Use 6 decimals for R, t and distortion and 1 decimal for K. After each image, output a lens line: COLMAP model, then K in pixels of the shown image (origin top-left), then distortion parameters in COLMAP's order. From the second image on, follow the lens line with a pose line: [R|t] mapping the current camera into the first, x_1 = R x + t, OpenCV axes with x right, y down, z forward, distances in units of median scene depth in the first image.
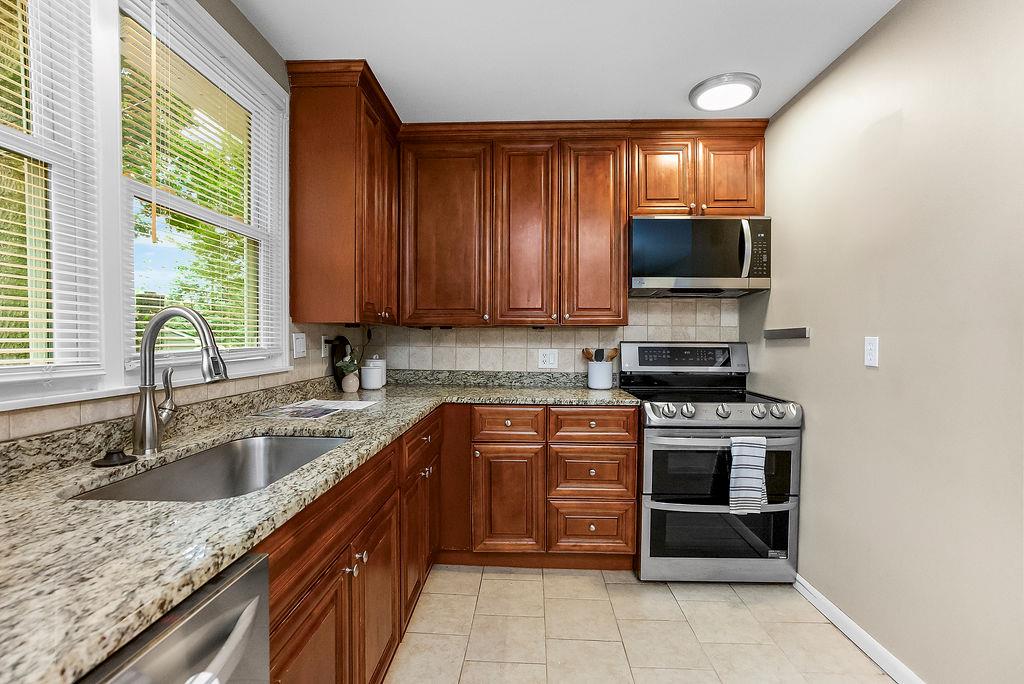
lens RADIAL K [[471.6, 0, 515.5], [0, 471.6, 338.3], [0, 0, 1]] dist [-0.040665, 0.000416]
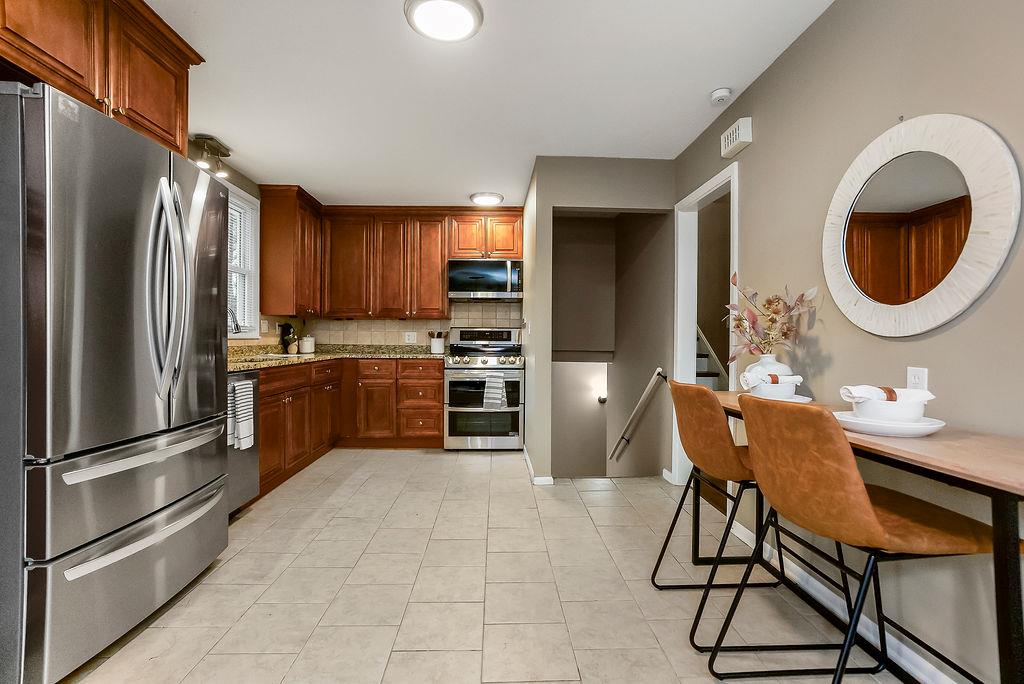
lens RADIAL K [[471.6, 0, 515.5], [0, 471.6, 338.3], [0, 0, 1]] dist [-0.040665, 0.000416]
pose [[0.997223, 0.001172, 0.074462, 0.394667], [-0.000771, 0.999985, -0.005401, 0.067226], [-0.074467, 0.005329, 0.997209, -0.918493]]
